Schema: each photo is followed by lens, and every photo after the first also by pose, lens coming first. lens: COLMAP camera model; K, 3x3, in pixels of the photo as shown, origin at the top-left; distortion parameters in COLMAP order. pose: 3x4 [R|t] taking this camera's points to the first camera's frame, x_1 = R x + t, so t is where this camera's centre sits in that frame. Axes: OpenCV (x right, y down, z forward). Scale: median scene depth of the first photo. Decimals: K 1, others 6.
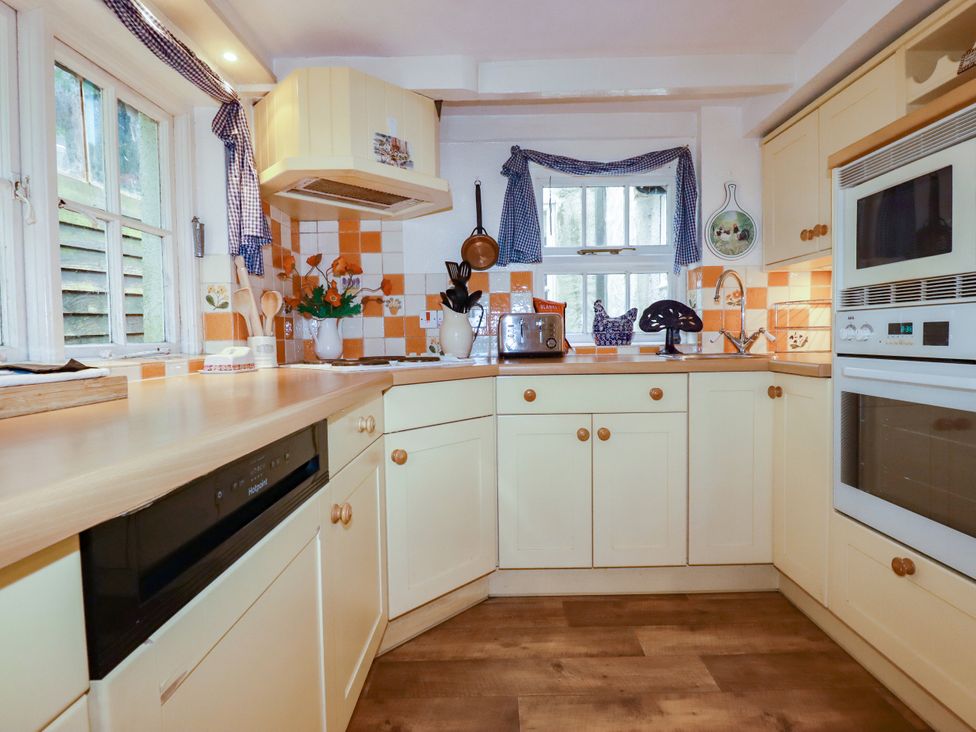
lens RADIAL K [[510.3, 0, 485.6], [0, 510.3, 362.5], [0, 0, 1]] dist [-0.000026, -0.009536]
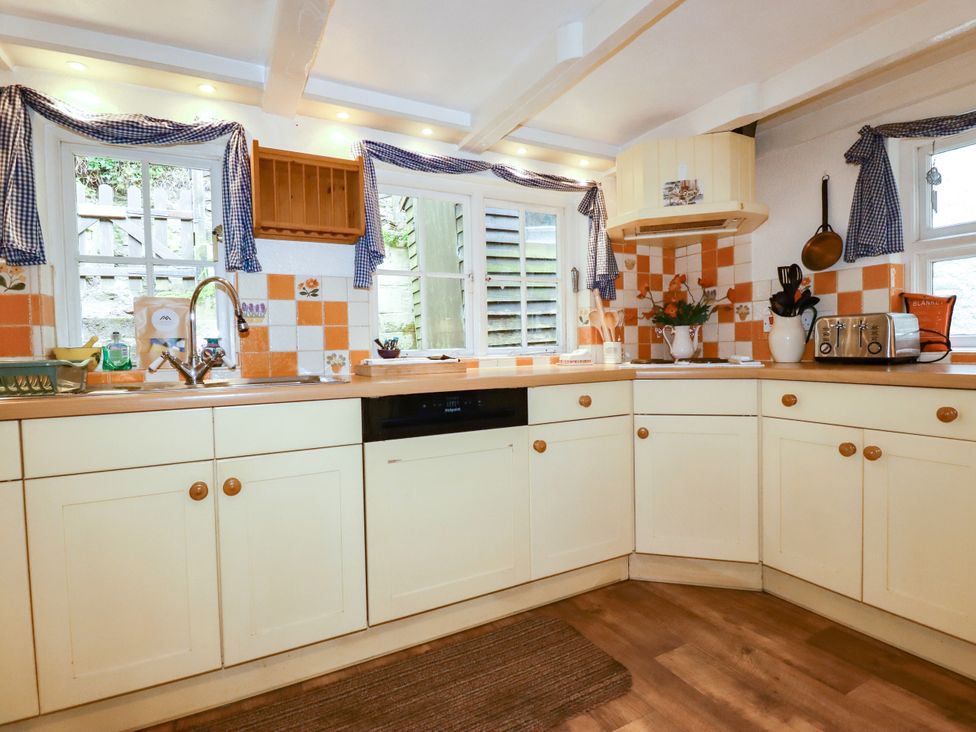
lens RADIAL K [[510.3, 0, 488.6], [0, 510.3, 366.0], [0, 0, 1]] dist [-0.000026, -0.009536]
pose [[0.476777, 0.039497, -0.878137, 0.677866], [-0.030517, 0.999132, 0.028370, -0.013277], [0.878495, 0.013272, 0.477568, 0.003142]]
